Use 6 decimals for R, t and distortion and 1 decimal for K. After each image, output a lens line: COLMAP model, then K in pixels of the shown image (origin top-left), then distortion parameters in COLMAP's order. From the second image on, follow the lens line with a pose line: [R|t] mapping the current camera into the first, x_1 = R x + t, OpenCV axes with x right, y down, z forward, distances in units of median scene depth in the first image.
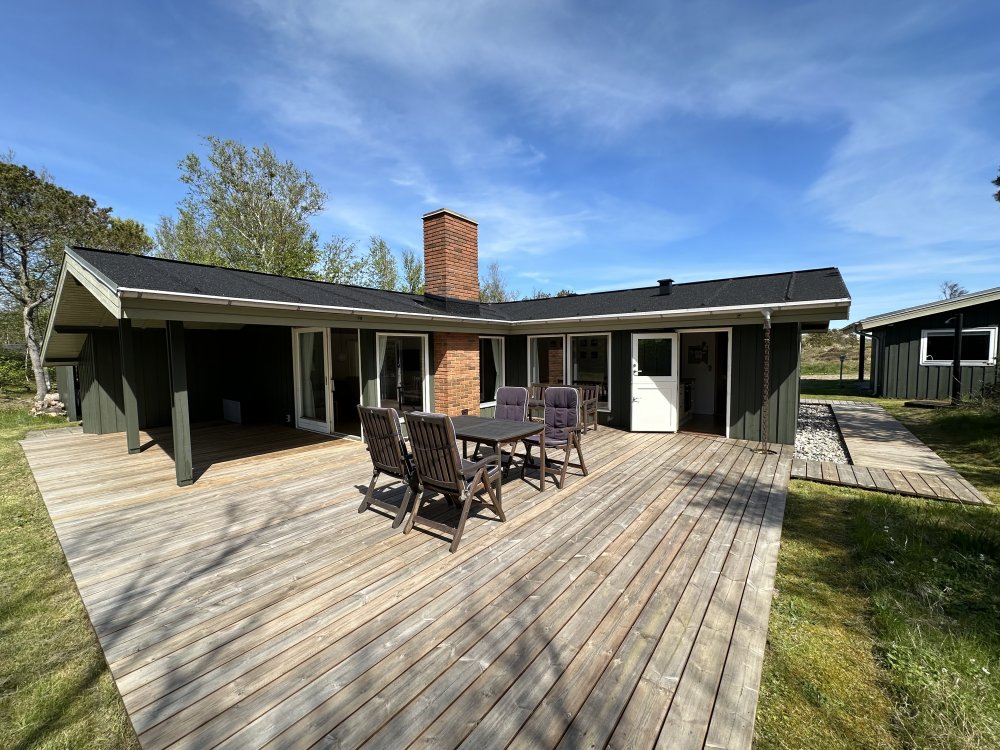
lens RADIAL K [[397.1, 0, 494.6], [0, 397.1, 375.6], [0, 0, 1]] dist [-0.000306, -0.000610]
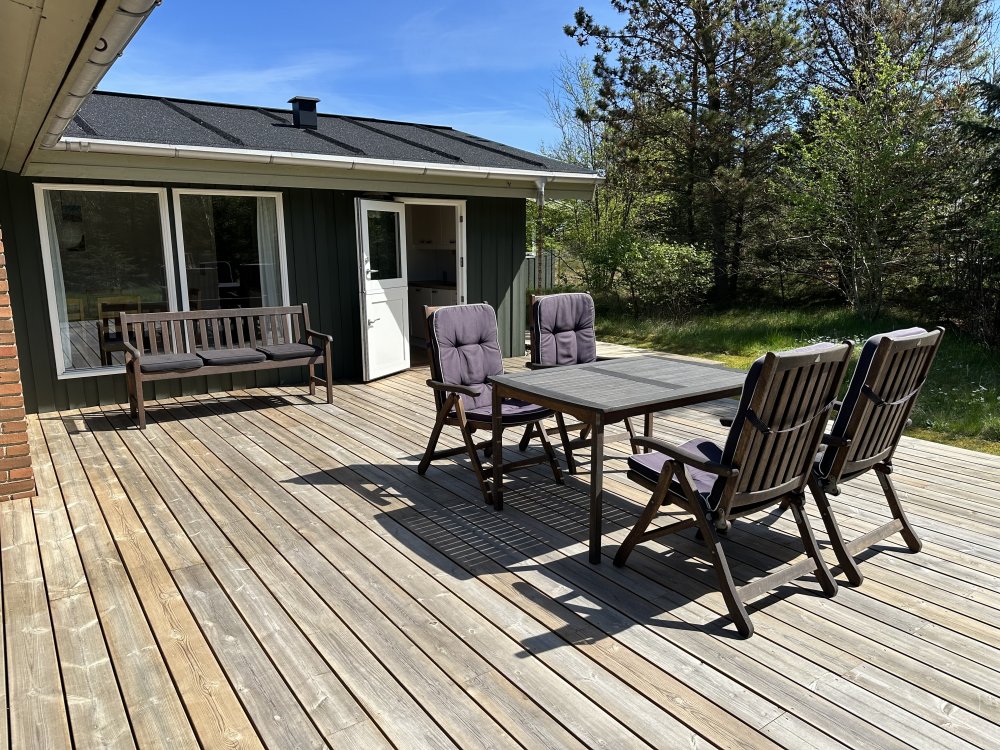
lens RADIAL K [[707.1, 0, 499.9], [0, 707.1, 373.9], [0, 0, 1]] dist [0.025175, -0.017570]
pose [[0.267886, -0.165463, 0.949136, -0.470515], [0.056897, 0.986140, 0.155855, -0.010947], [-0.961769, 0.012252, 0.273587, 0.487548]]
